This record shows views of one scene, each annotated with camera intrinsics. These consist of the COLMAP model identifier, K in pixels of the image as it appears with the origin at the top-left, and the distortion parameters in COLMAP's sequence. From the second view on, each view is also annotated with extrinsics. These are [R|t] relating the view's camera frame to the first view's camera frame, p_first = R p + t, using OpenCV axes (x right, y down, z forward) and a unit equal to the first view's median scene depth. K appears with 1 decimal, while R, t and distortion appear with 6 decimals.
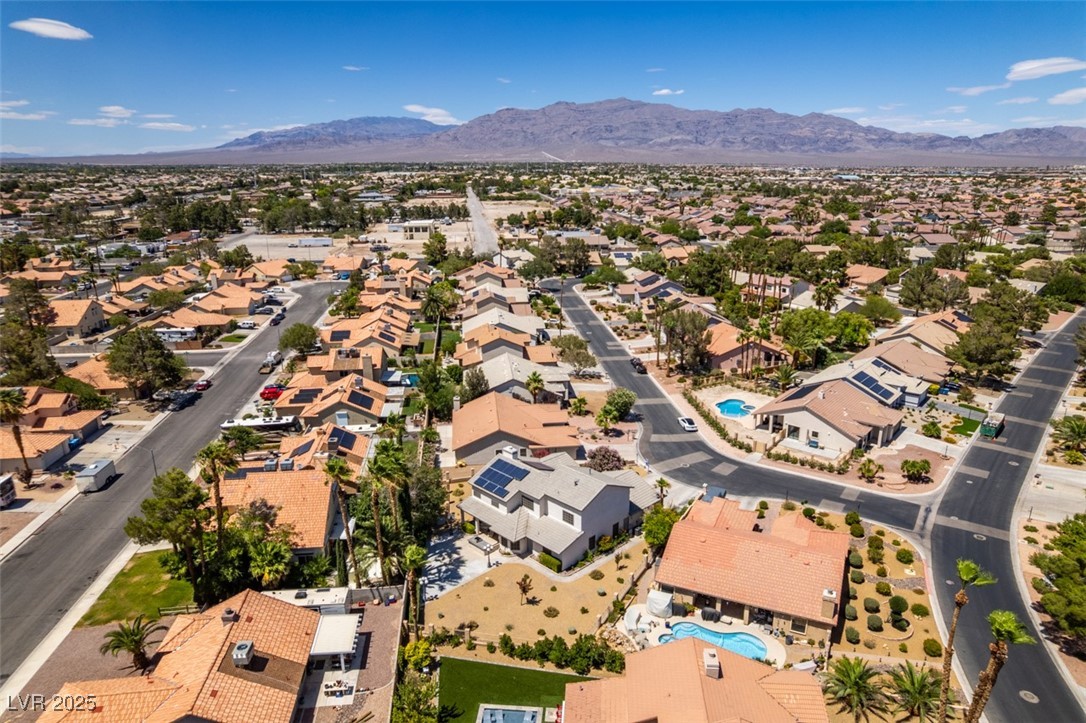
lens RADIAL K [[695.1, 0, 546.5], [0, 695.1, 360.4], [0, 0, 1]] dist [-0.073908, 0.065324]
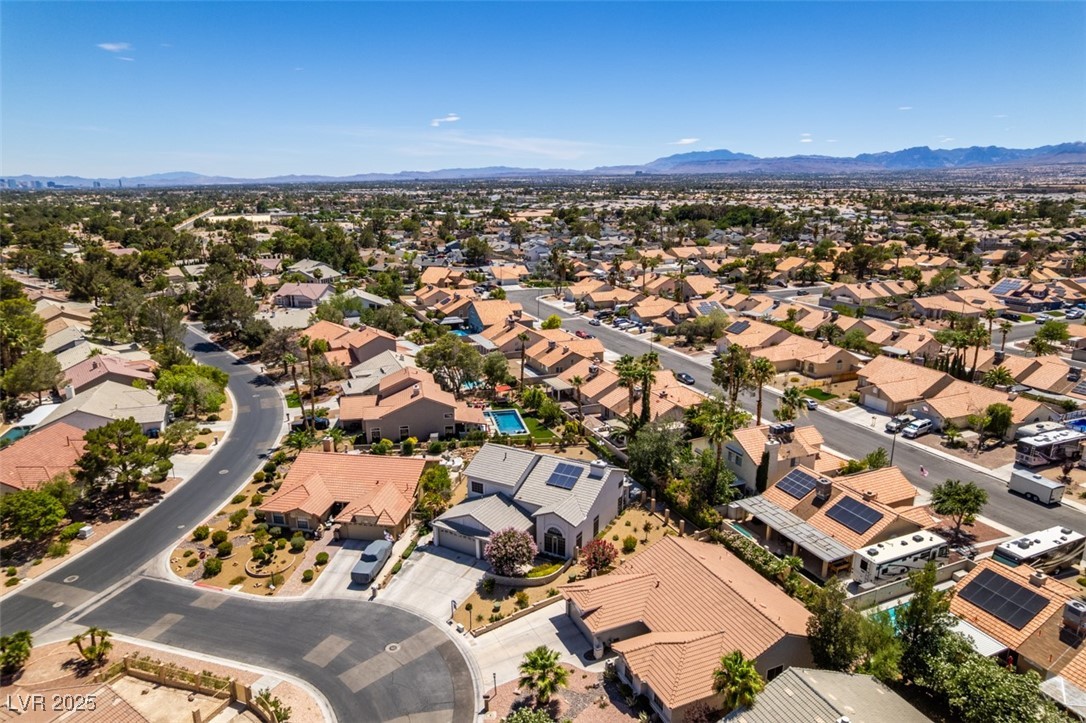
lens RADIAL K [[695.1, 0, 544.8], [0, 695.1, 361.5], [0, 0, 1]] dist [-0.073908, 0.065324]
pose [[-0.958187, 0.077026, -0.275582, 0.191100], [-0.075494, 0.860914, 0.503118, -0.327132], [0.276005, 0.502885, -0.819102, 1.220523]]
